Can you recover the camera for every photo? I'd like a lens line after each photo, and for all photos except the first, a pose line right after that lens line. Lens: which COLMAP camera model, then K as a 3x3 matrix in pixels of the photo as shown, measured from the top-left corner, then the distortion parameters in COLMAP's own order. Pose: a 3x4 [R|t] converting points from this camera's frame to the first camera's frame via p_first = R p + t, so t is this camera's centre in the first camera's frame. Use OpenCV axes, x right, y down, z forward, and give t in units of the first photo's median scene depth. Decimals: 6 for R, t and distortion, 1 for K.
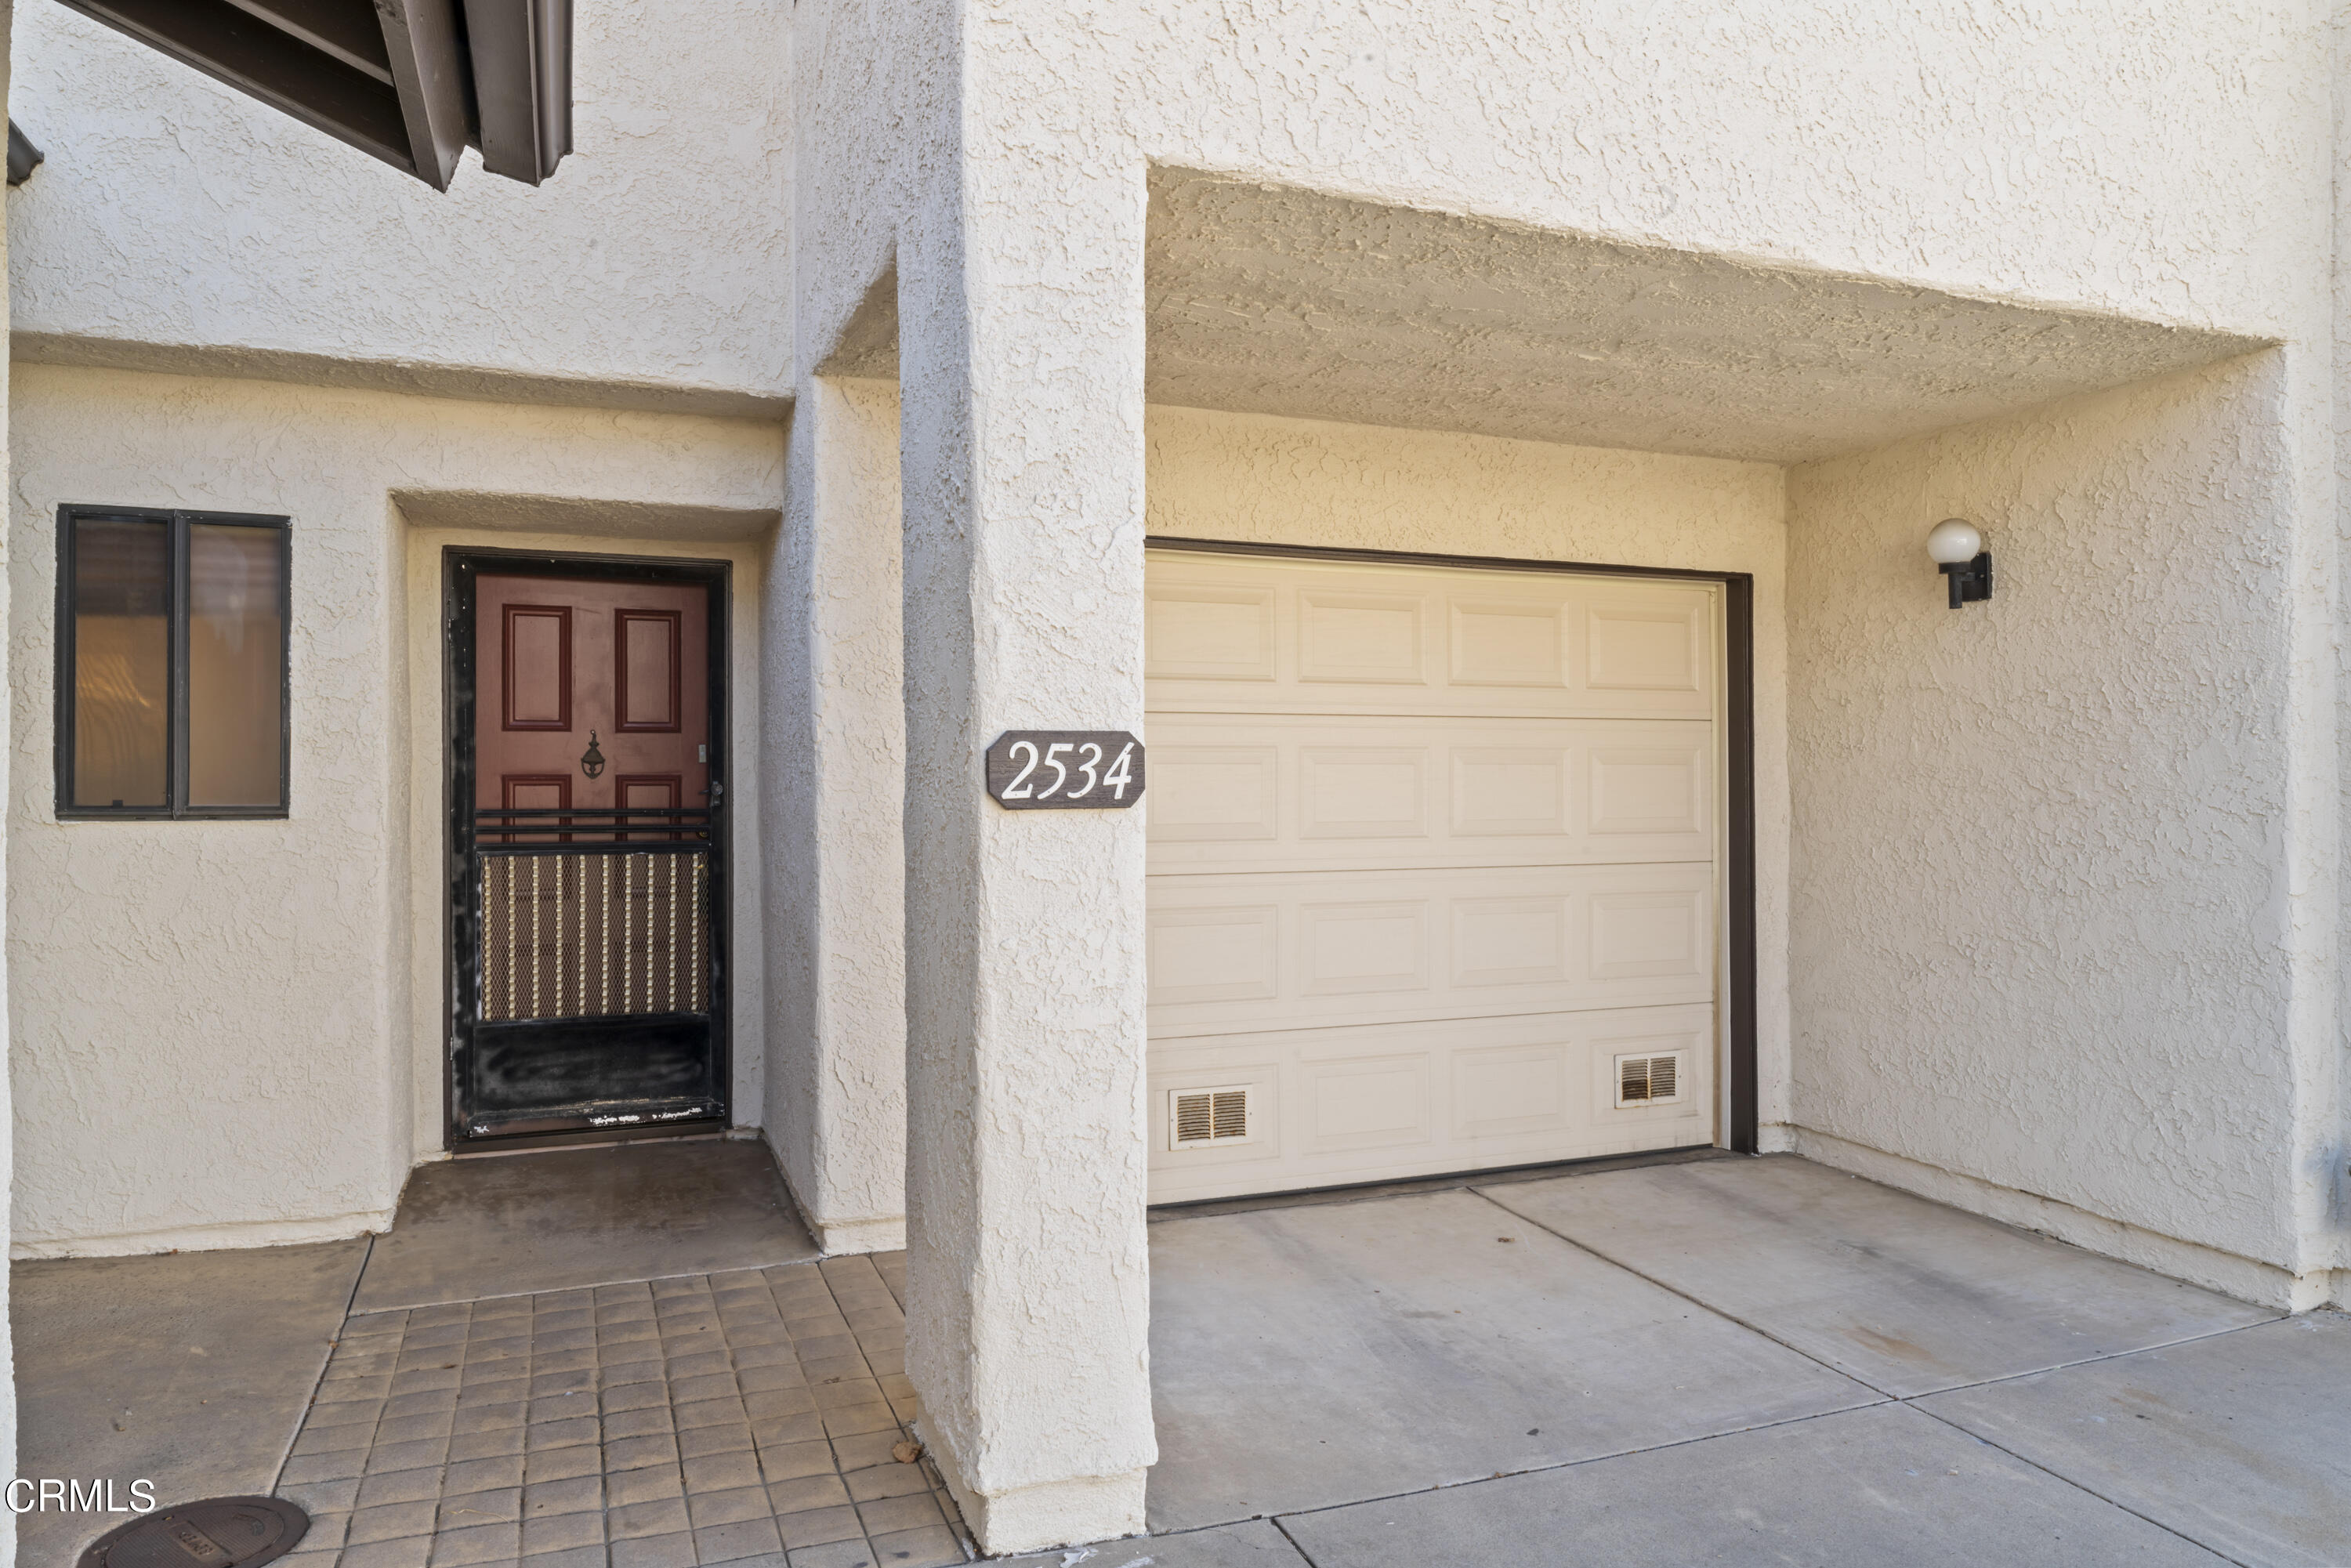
lens RADIAL K [[1552.7, 0, 1165.2], [0, 1552.7, 764.3], [0, 0, 1]] dist [-0.001842, 0.001049]
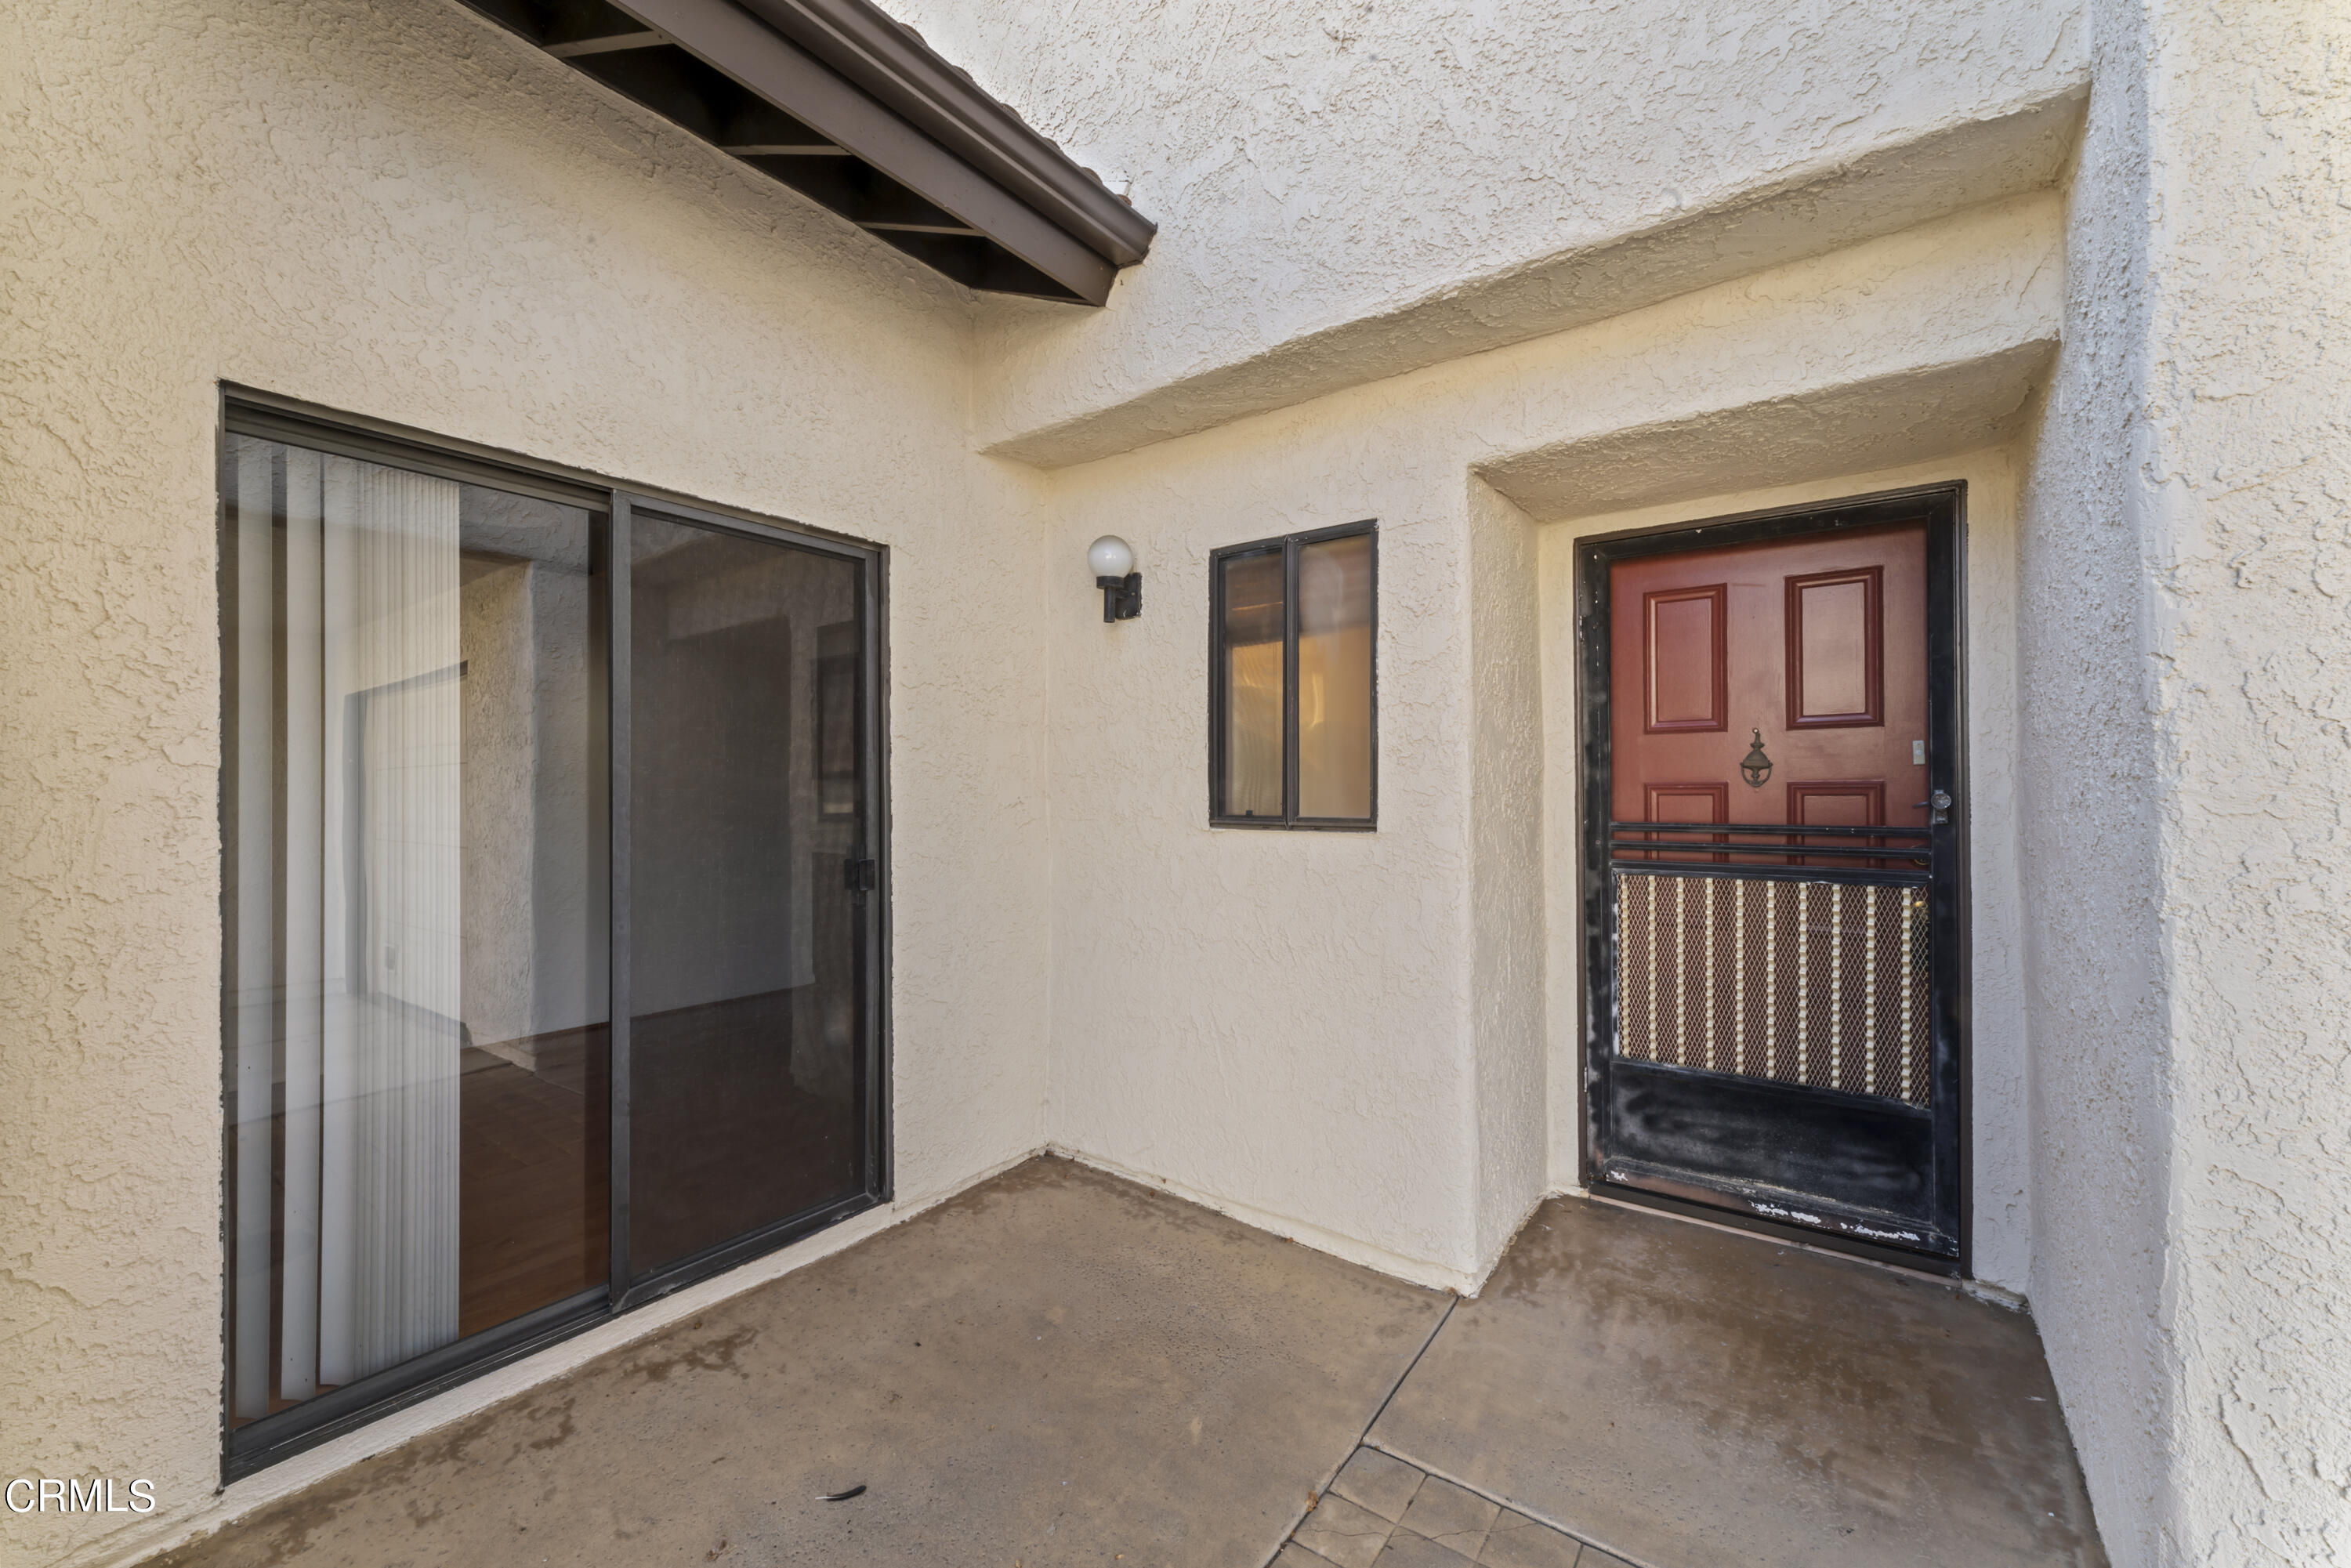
lens RADIAL K [[938.9, 0, 1167.0], [0, 938.9, 790.9], [0, 0, 1]] dist [0.000145, 0.000277]
pose [[0.536136, -0.000839, -0.844131, -0.137963], [0.015791, 0.999834, 0.009036, 0.002303], [0.843984, -0.018175, 0.536060, 0.561699]]
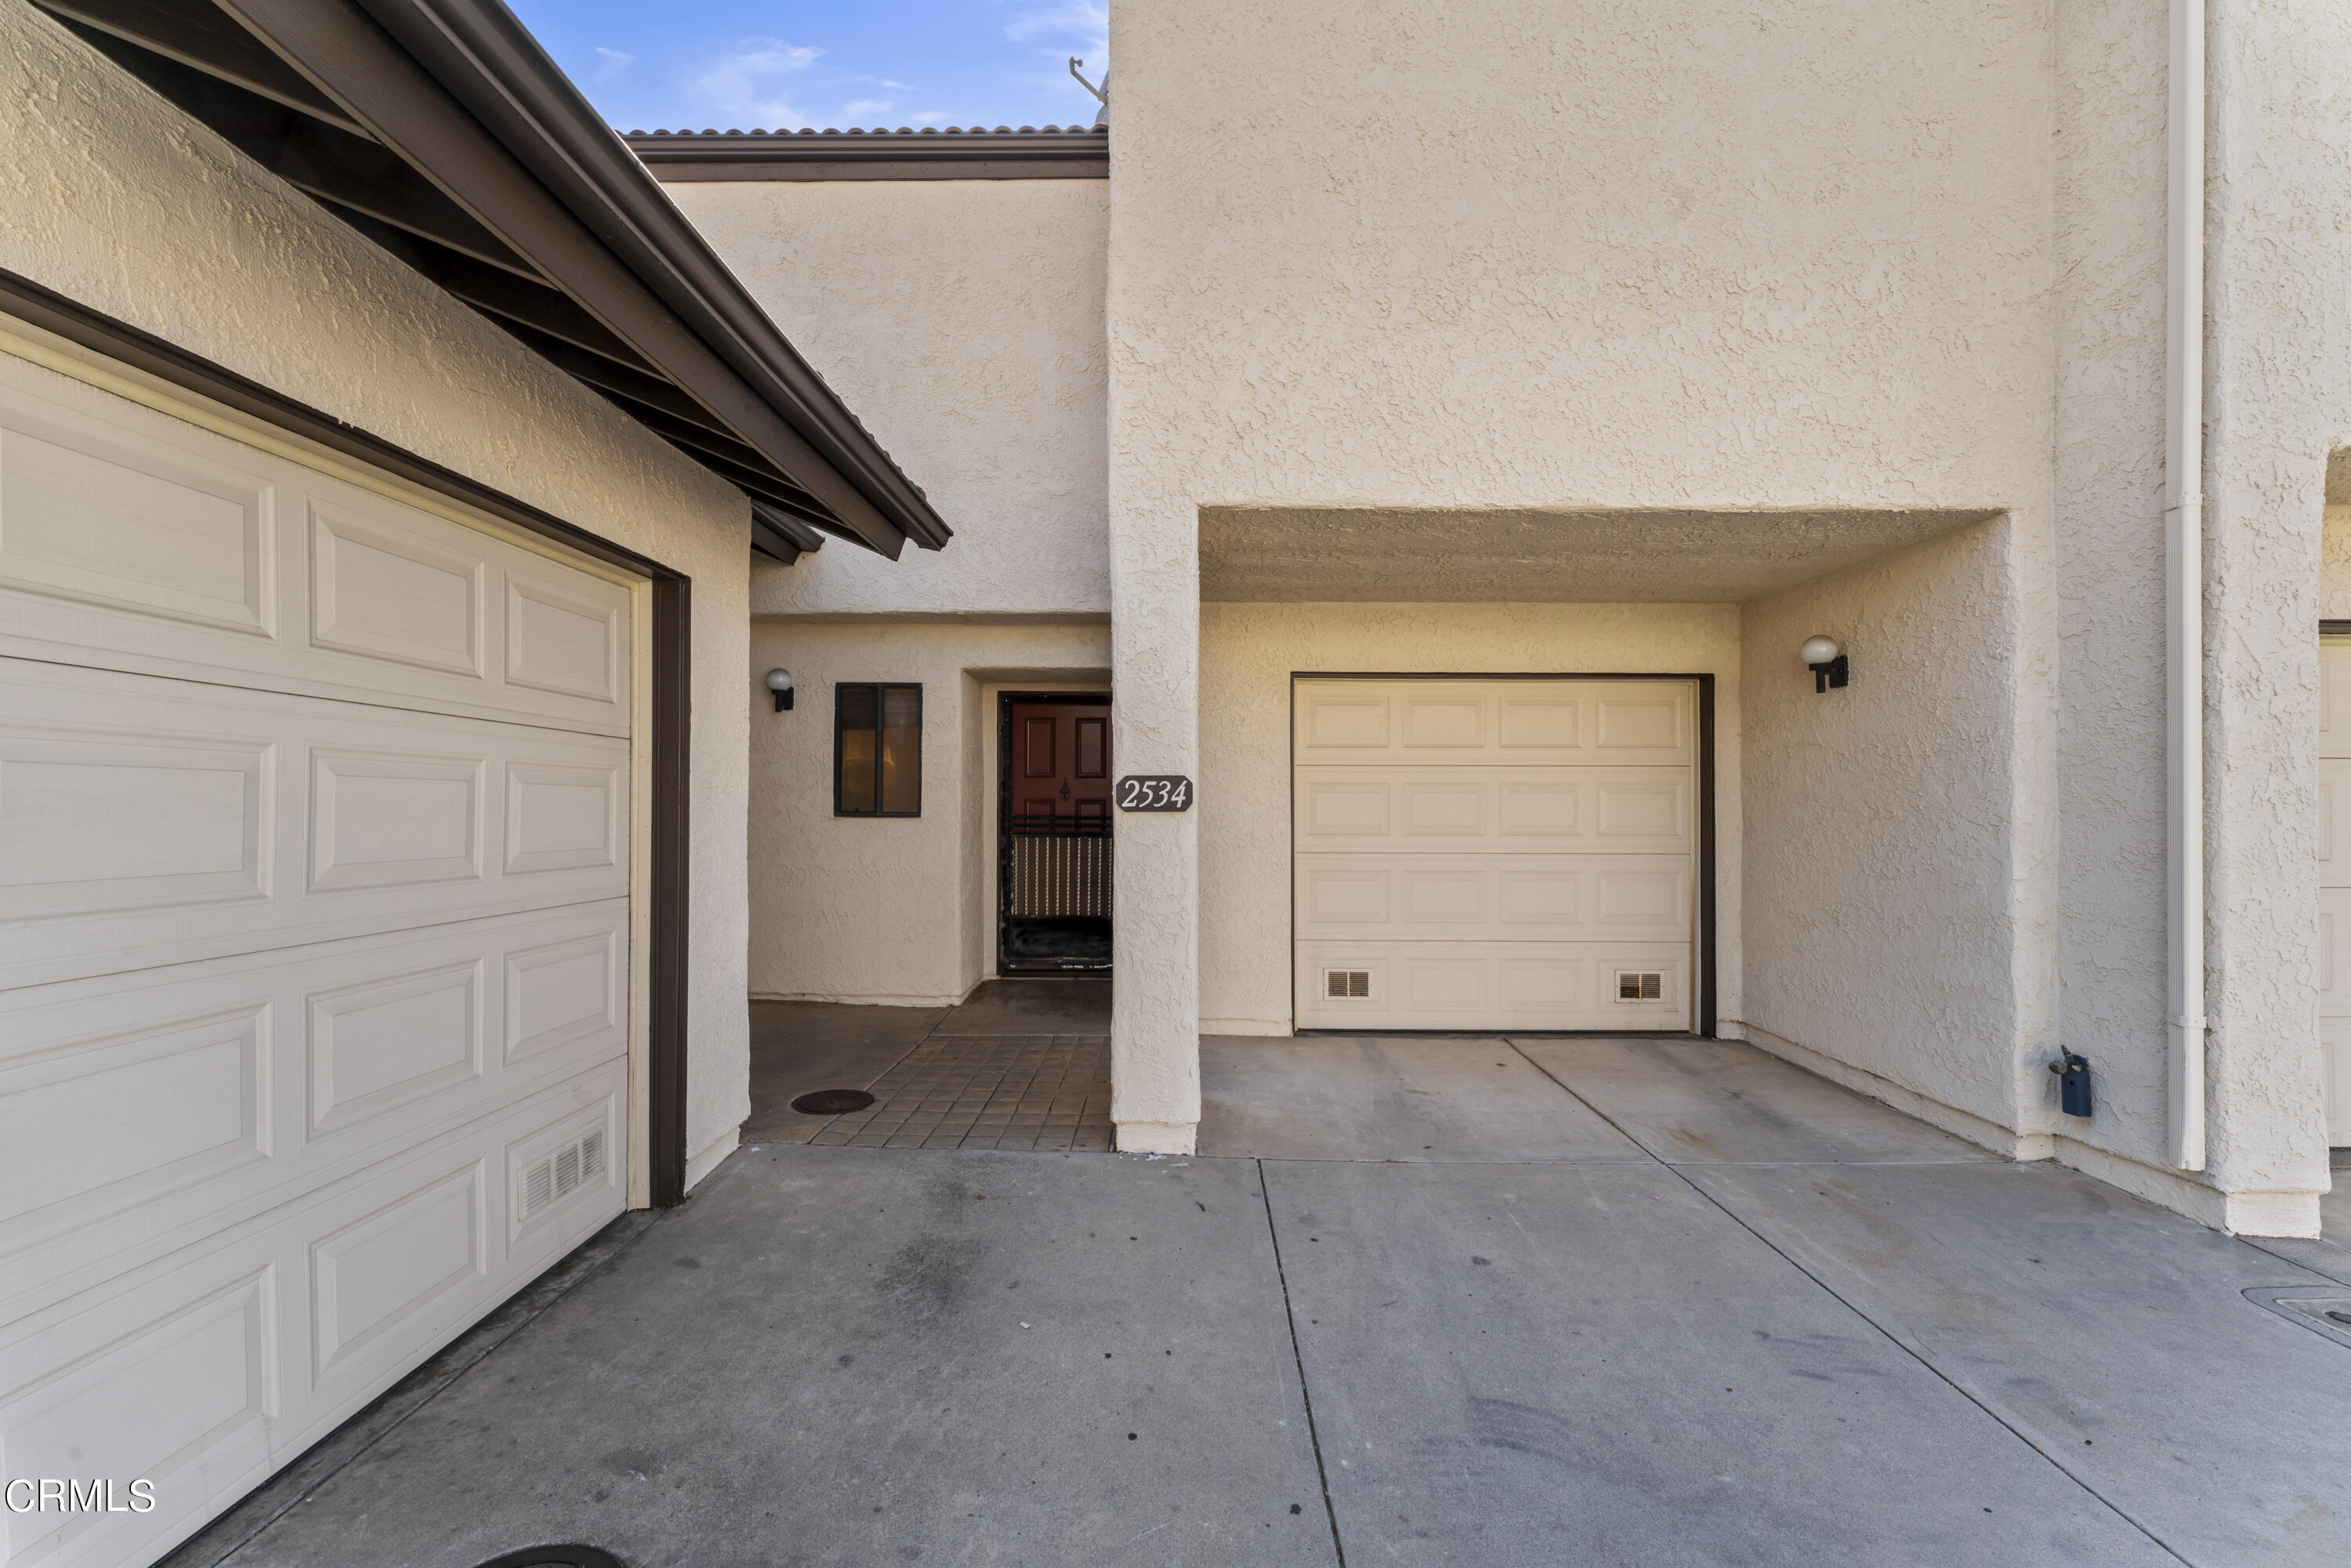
lens RADIAL K [[938.9, 0, 1167.0], [0, 938.9, 790.9], [0, 0, 1]] dist [0.000145, 0.000277]
pose [[0.927304, -0.001514, -0.374306, 0.268014], [-0.000905, 0.999980, -0.006288, 0.004892], [0.374308, 0.006169, 0.927284, -0.125041]]
